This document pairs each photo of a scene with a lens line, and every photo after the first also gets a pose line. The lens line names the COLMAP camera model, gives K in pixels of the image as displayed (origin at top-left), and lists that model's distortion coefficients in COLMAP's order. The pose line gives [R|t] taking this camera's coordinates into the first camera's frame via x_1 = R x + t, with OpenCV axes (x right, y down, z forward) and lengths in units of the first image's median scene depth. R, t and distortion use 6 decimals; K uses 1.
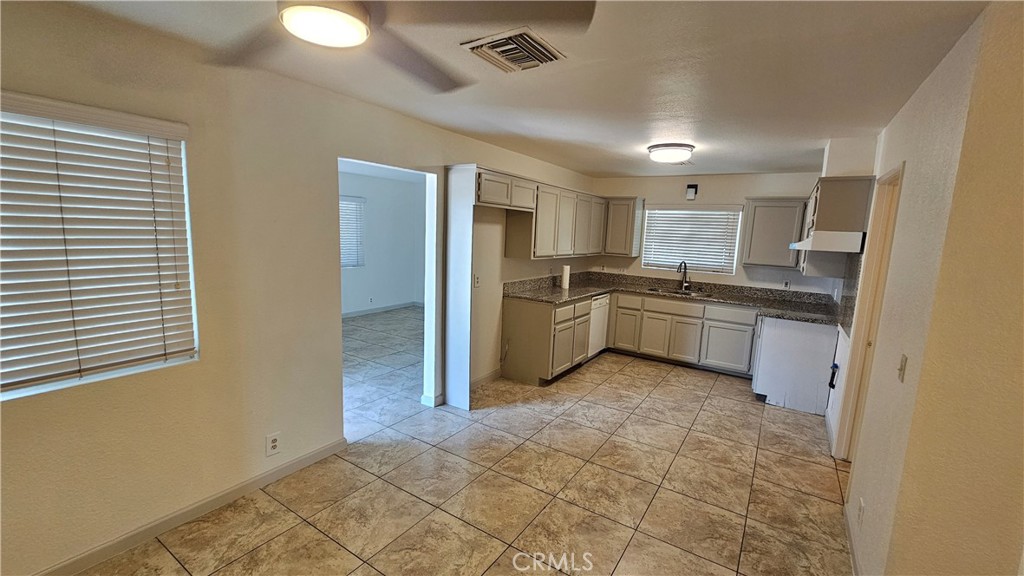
lens RADIAL K [[418.4, 0, 515.2], [0, 418.4, 292.4], [0, 0, 1]] dist [-0.000951, -0.001702]
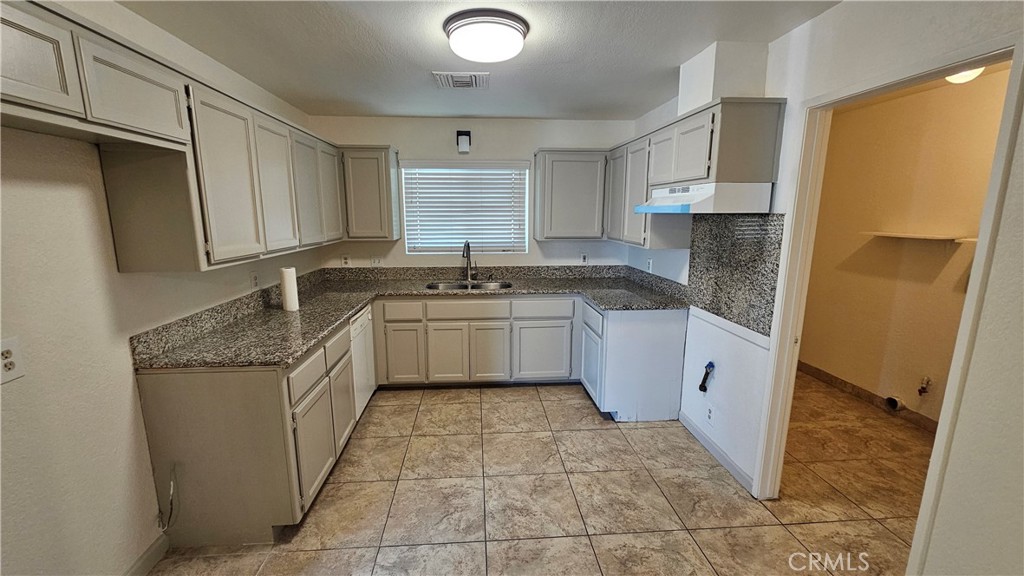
lens RADIAL K [[418.4, 0, 502.8], [0, 418.4, 289.9], [0, 0, 1]] dist [-0.000951, -0.001702]
pose [[0.799696, -0.152524, 0.580709, 0.028818], [0.124043, 0.988299, 0.088758, -0.052290], [-0.587452, 0.001053, 0.809258, 0.429854]]
